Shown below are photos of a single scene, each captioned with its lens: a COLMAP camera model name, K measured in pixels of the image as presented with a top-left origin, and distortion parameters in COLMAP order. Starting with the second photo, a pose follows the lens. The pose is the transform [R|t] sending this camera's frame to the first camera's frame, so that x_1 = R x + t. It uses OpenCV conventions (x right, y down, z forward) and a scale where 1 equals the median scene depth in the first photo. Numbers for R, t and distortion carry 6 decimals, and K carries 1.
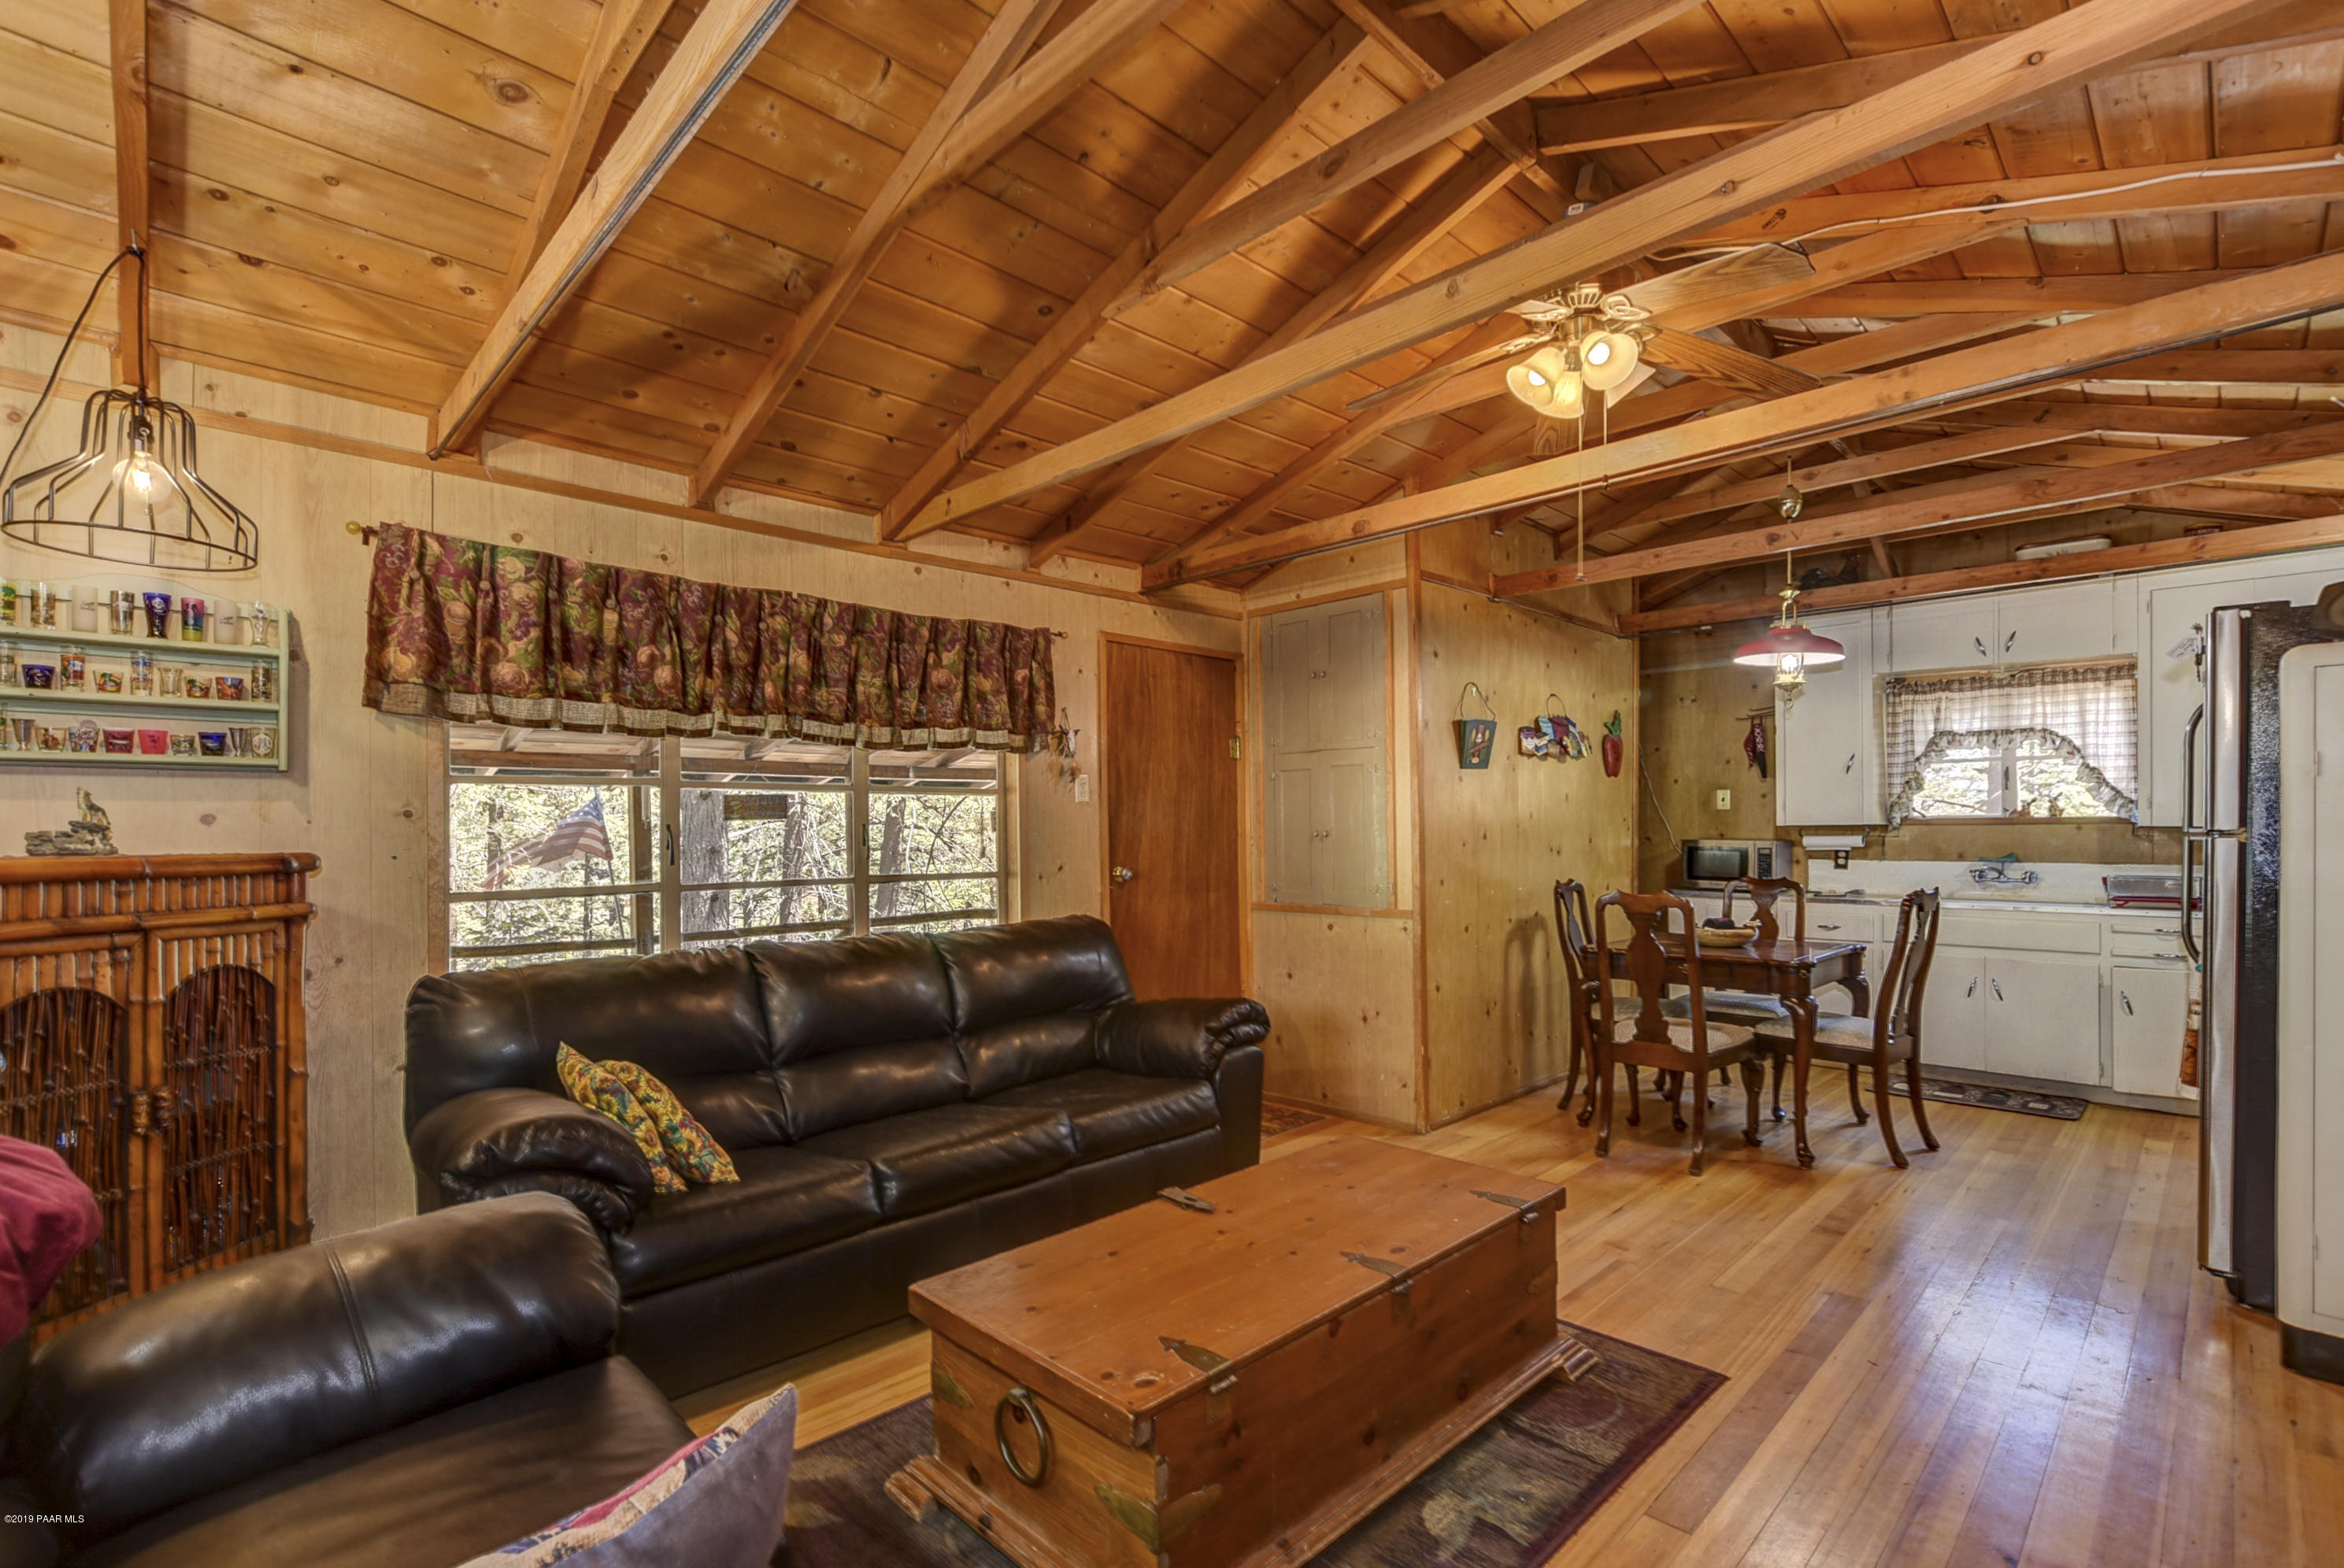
lens RADIAL K [[1038.2, 0, 1173.2], [0, 1038.2, 821.2], [0, 0, 1]] dist [-0.023626, 0.000037]
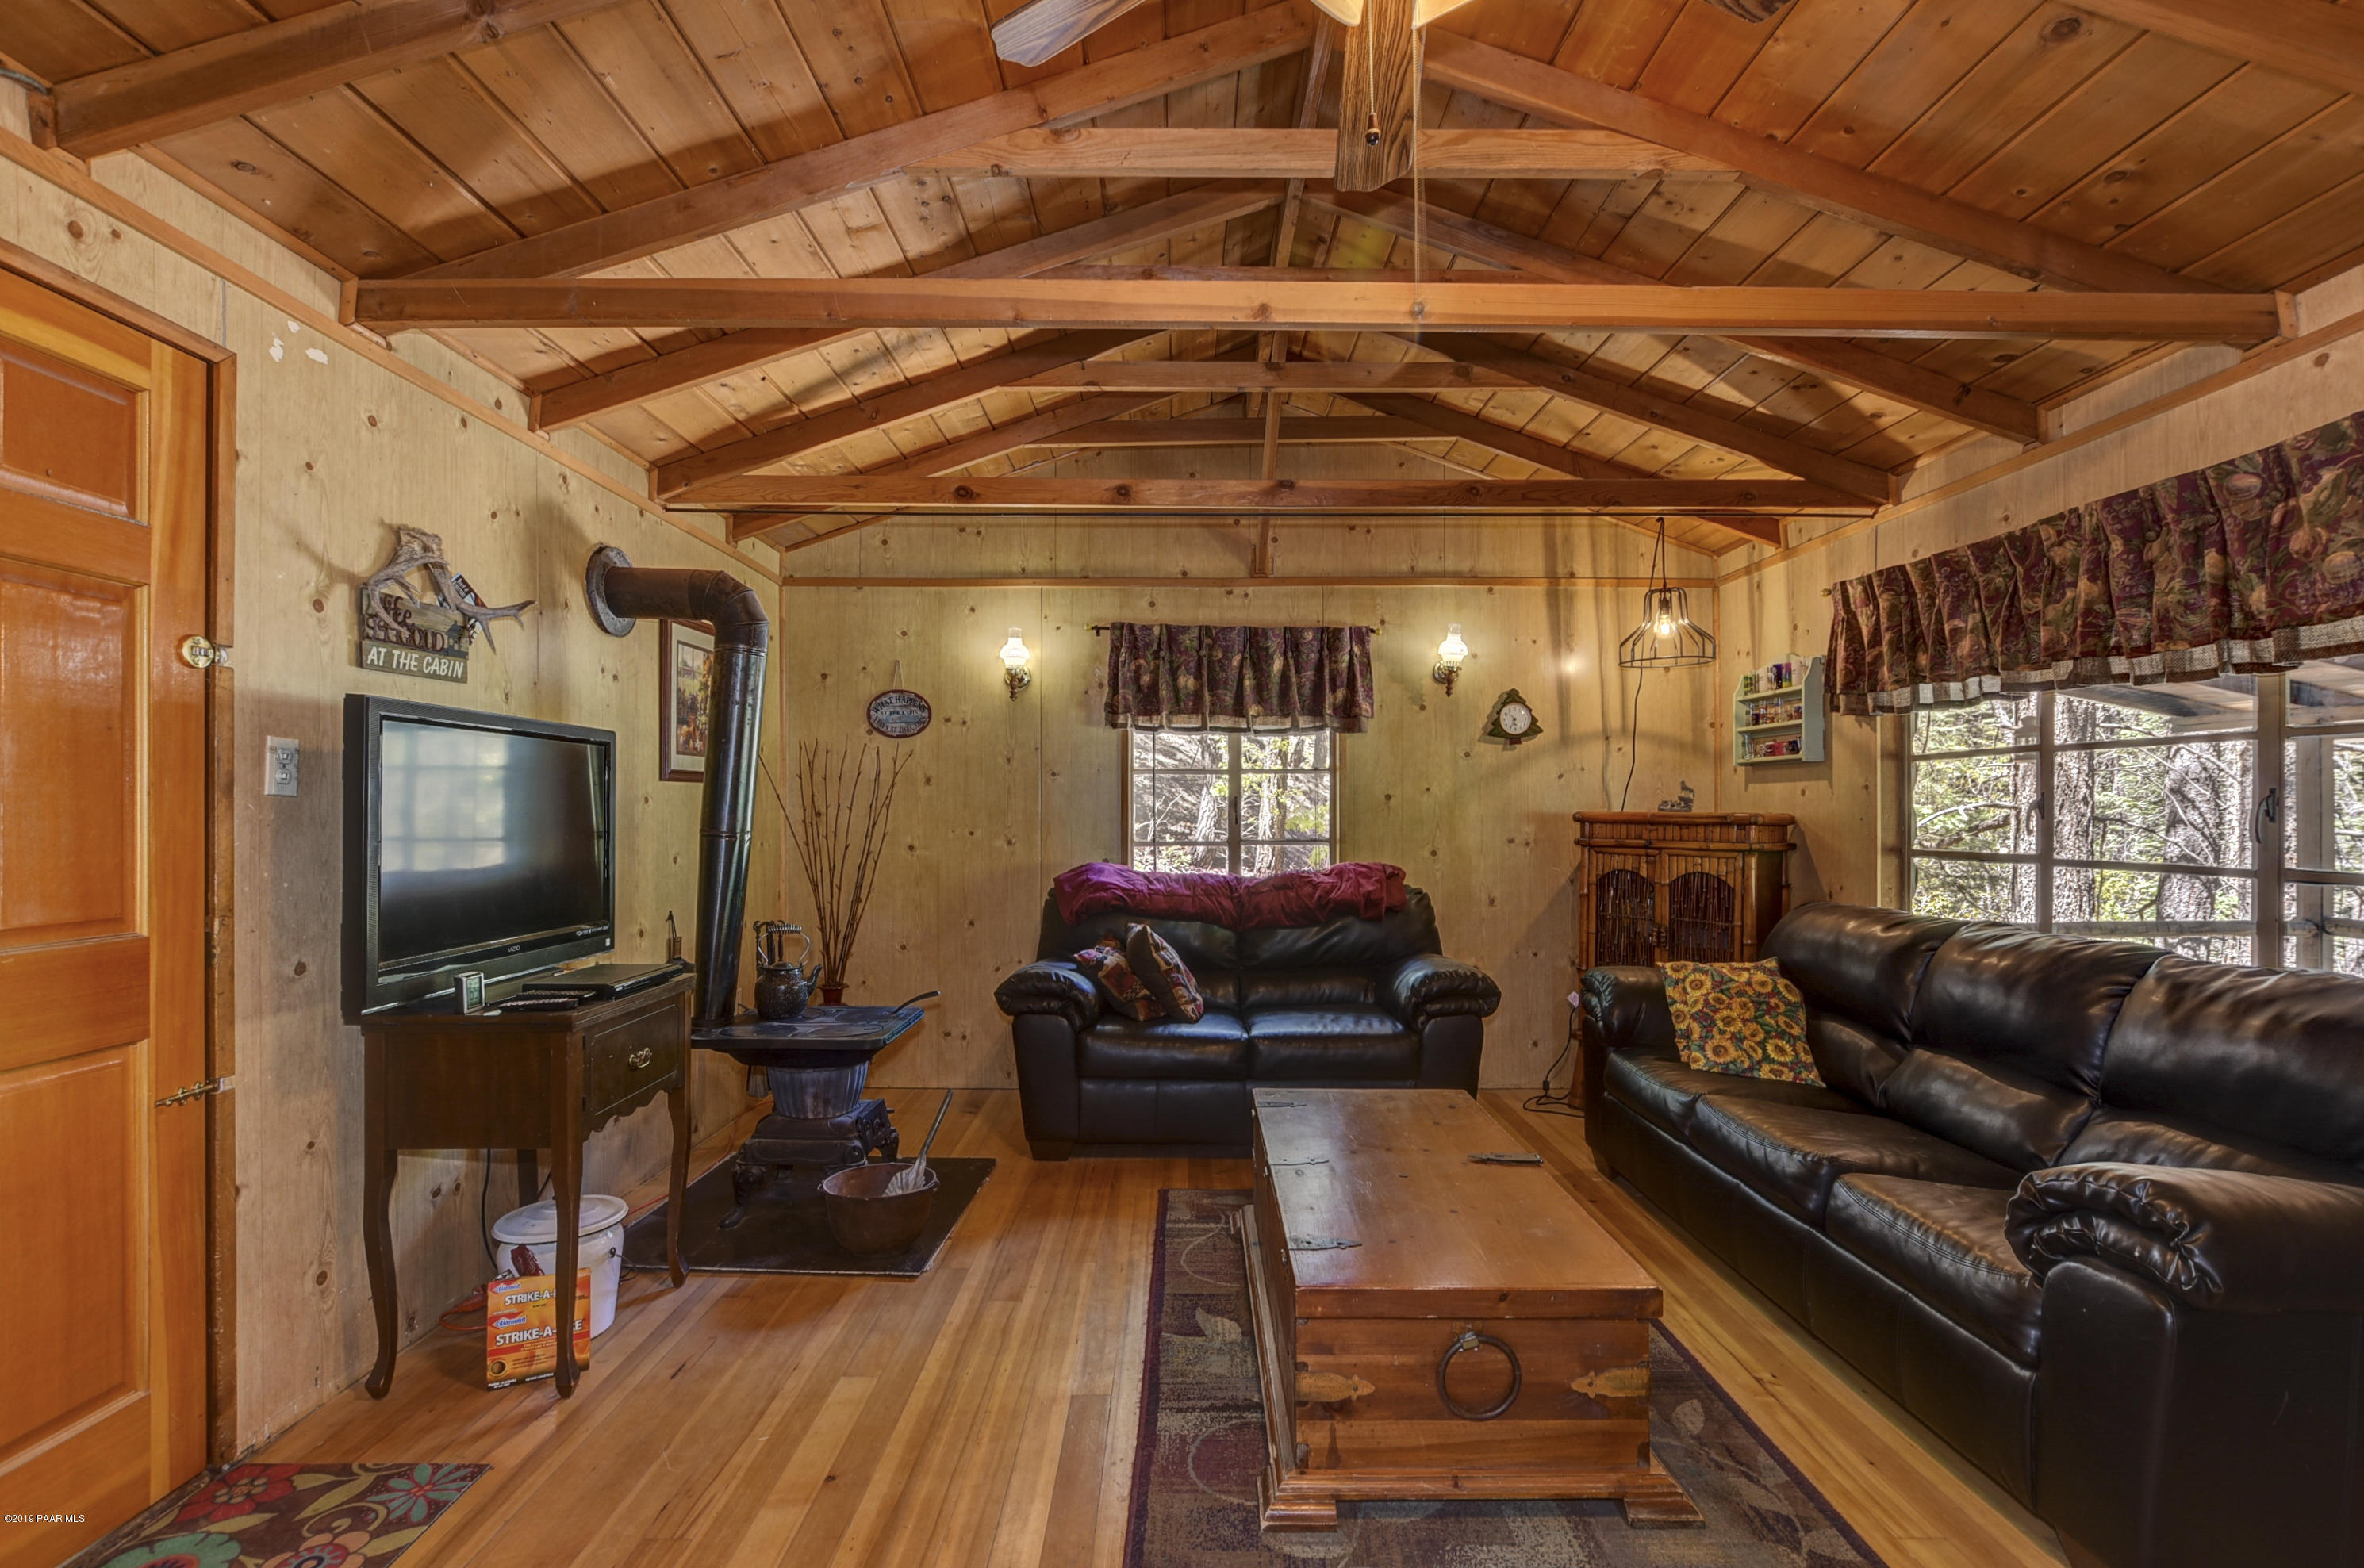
lens RADIAL K [[1060.2, 0, 1175.6], [0, 1060.2, 804.8], [0, 0, 1]] dist [-0.018052, -0.000073]
pose [[-0.698568, 0.008967, -0.715487, 0.466055], [0.014061, 0.999900, -0.001197, 0.002866], [0.715405, -0.010897, -0.698625, 0.689080]]
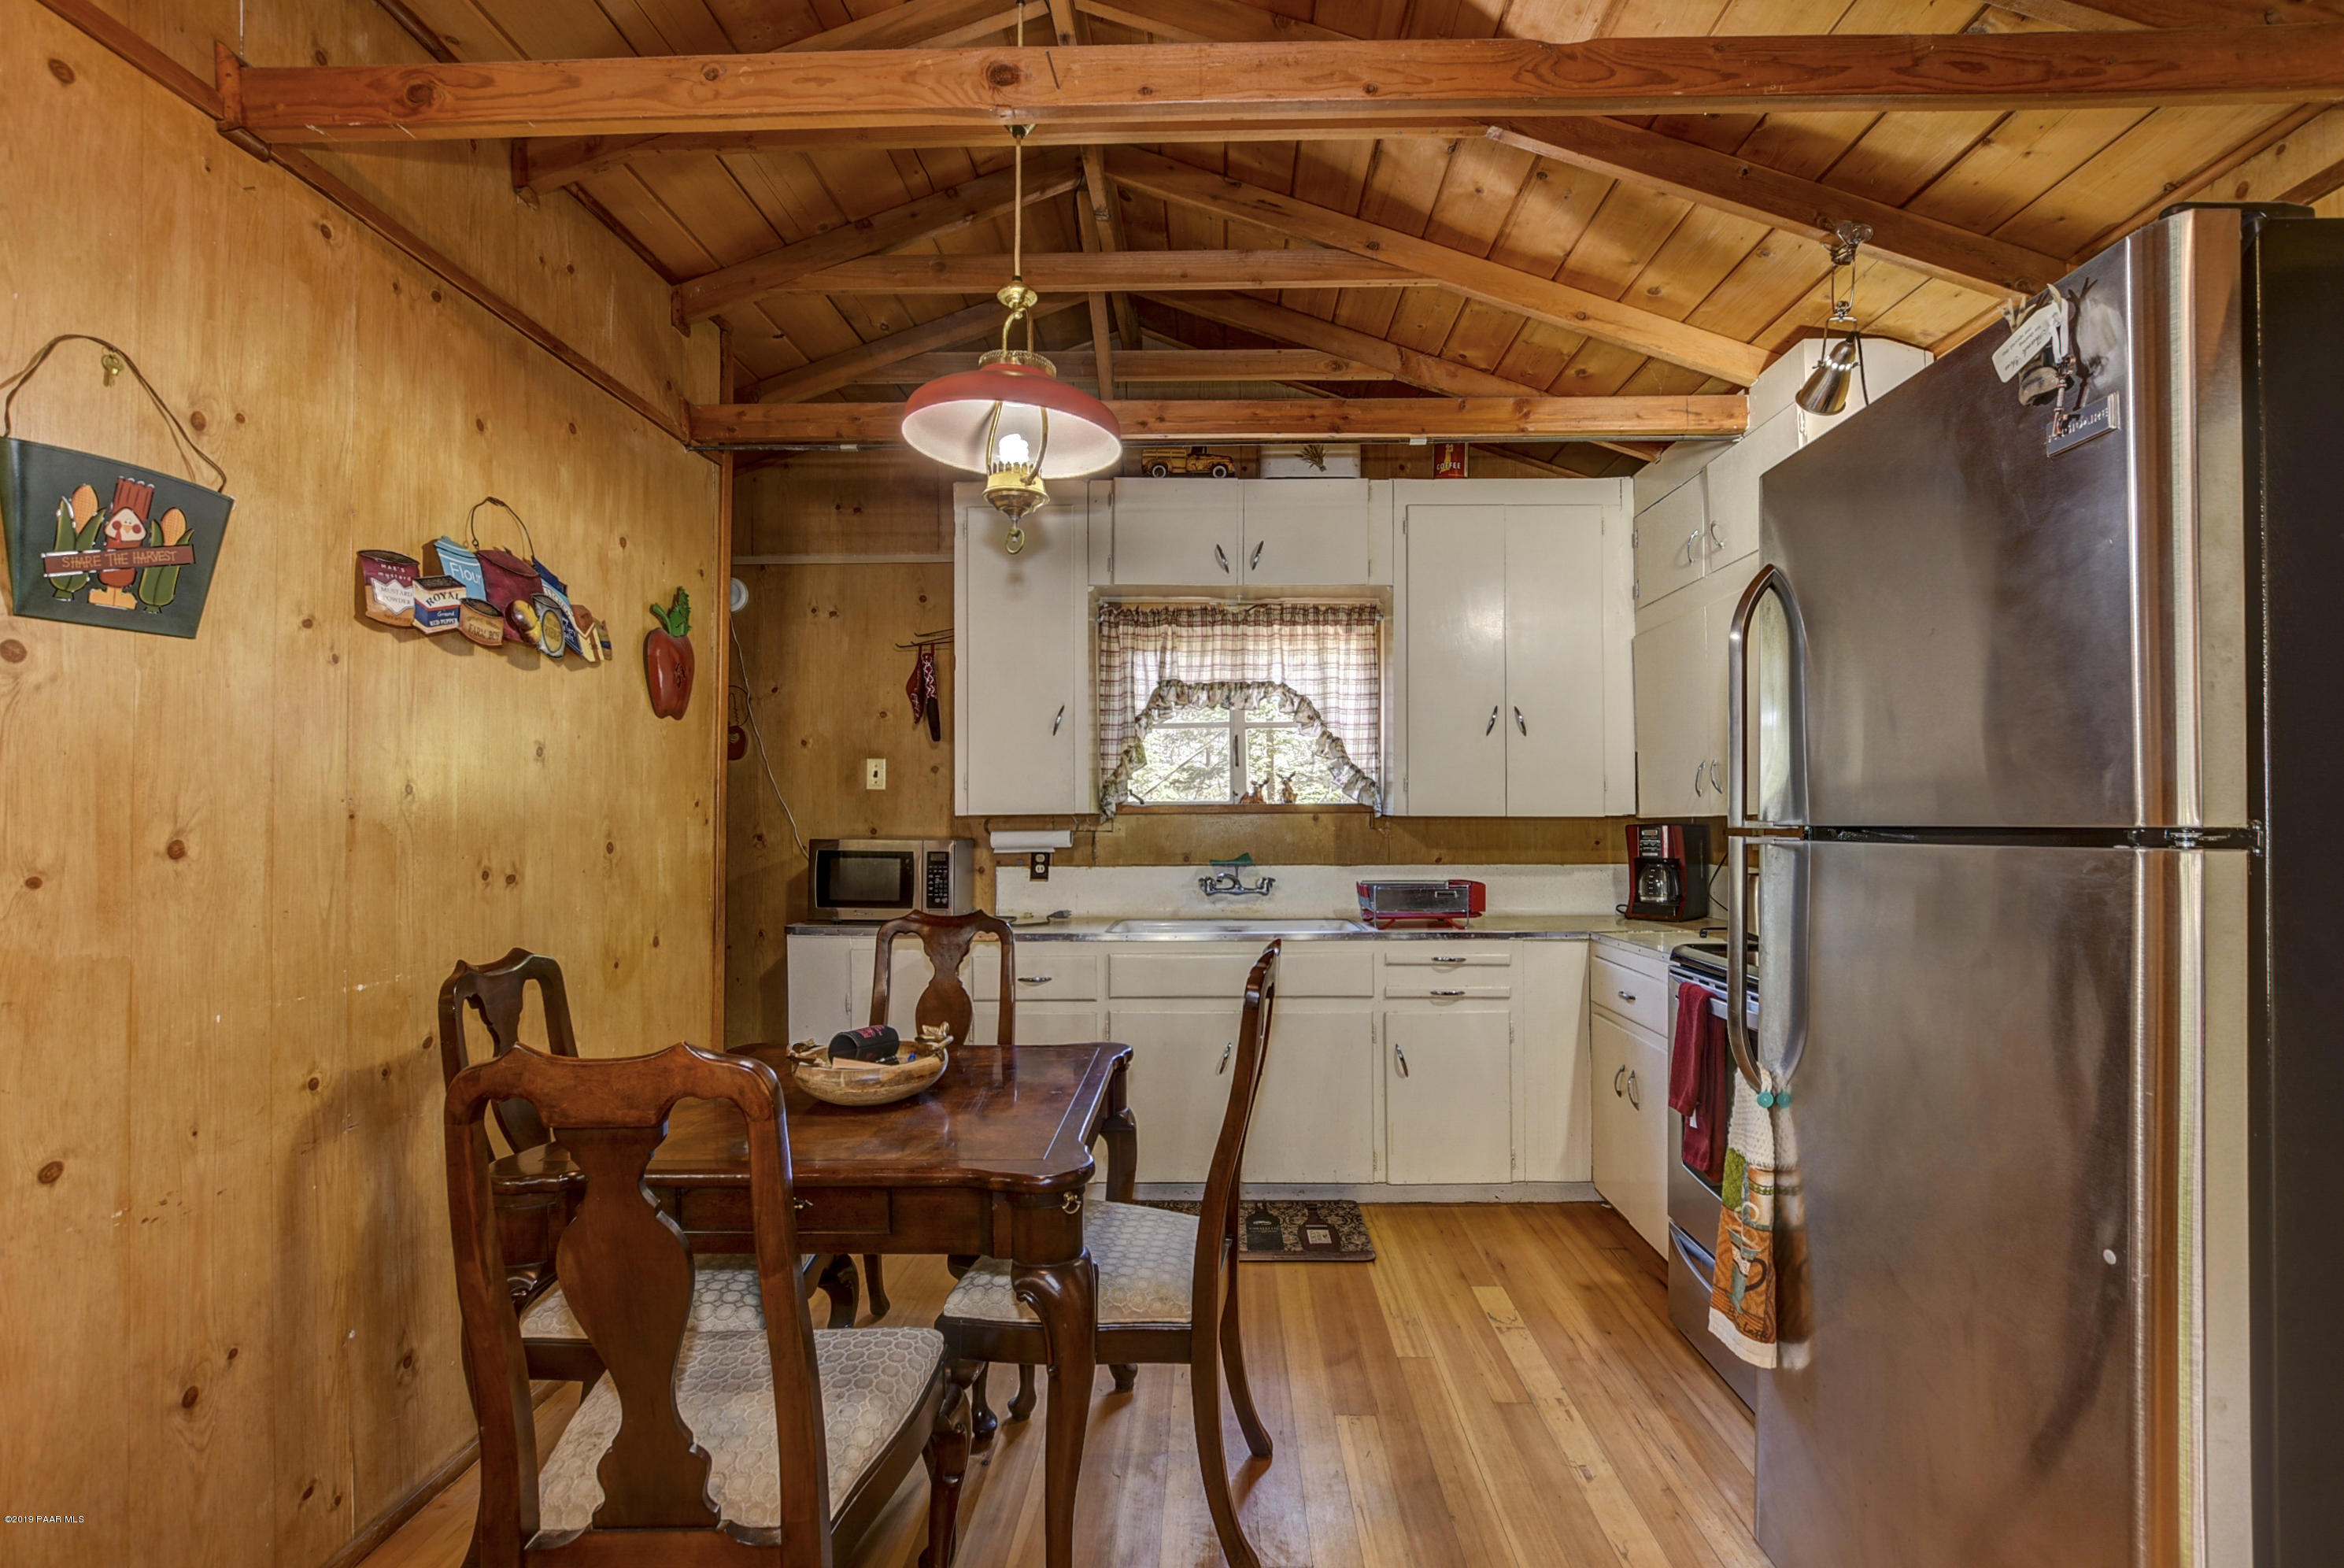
lens RADIAL K [[1054.5, 0, 1189.3], [0, 1054.5, 811.9], [0, 0, 1]] dist [-0.020383, 0.000570]
pose [[0.713839, 0.002109, 0.700307, 0.272899], [-0.002935, 0.999996, -0.000019, 0.001952], [-0.700304, -0.002042, 0.713842, 0.505353]]
